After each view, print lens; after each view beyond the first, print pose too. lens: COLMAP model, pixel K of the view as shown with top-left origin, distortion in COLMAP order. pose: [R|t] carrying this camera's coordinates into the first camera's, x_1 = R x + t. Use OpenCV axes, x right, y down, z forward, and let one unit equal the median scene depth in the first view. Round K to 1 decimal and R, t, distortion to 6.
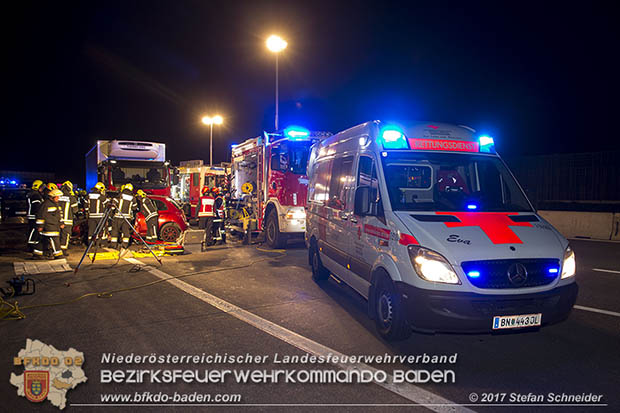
lens RADIAL K [[390.9, 0, 310.0], [0, 390.9, 206.5], [0, 0, 1]] dist [-0.121511, 0.098408]
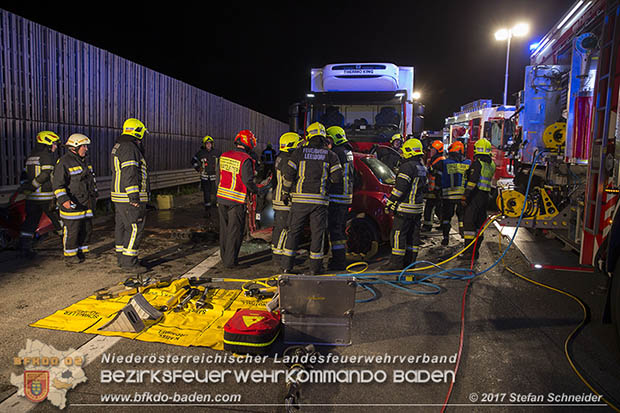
lens RADIAL K [[415.9, 0, 310.0], [0, 415.9, 206.5], [0, 0, 1]] dist [-0.112632, 0.080477]
pose [[0.742366, 0.095493, -0.663155, -0.061340], [-0.030098, 0.993545, 0.109374, -0.013399], [0.669319, -0.061236, 0.740448, 0.457069]]
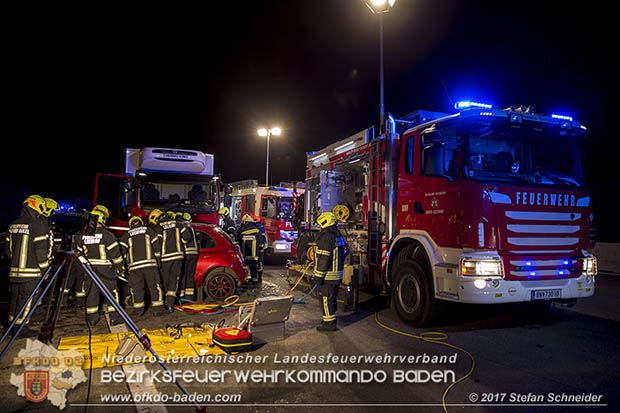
lens RADIAL K [[390.9, 0, 310.0], [0, 390.9, 206.5], [0, 0, 1]] dist [-0.121511, 0.098408]
pose [[0.994305, 0.006072, -0.106401, -0.117276], [-0.013600, 0.997442, -0.070171, -0.010504], [0.105703, 0.071218, 0.991844, 0.297648]]
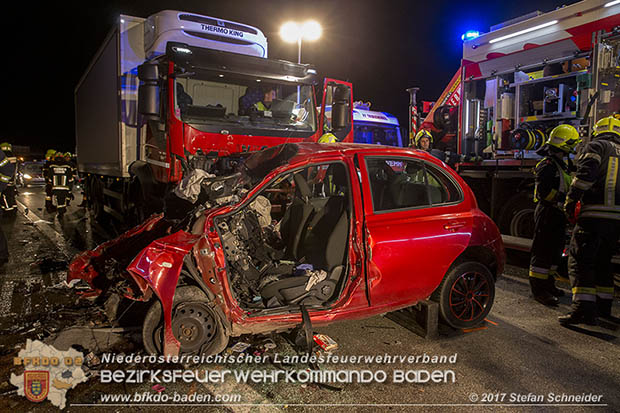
lens RADIAL K [[390.9, 0, 310.0], [0, 390.9, 206.5], [0, 0, 1]] dist [-0.121511, 0.098408]
pose [[0.999303, 0.004390, 0.037068, -0.379168], [-0.007181, 0.997120, 0.075505, -0.005246], [-0.036629, -0.075719, 0.996456, 0.591604]]
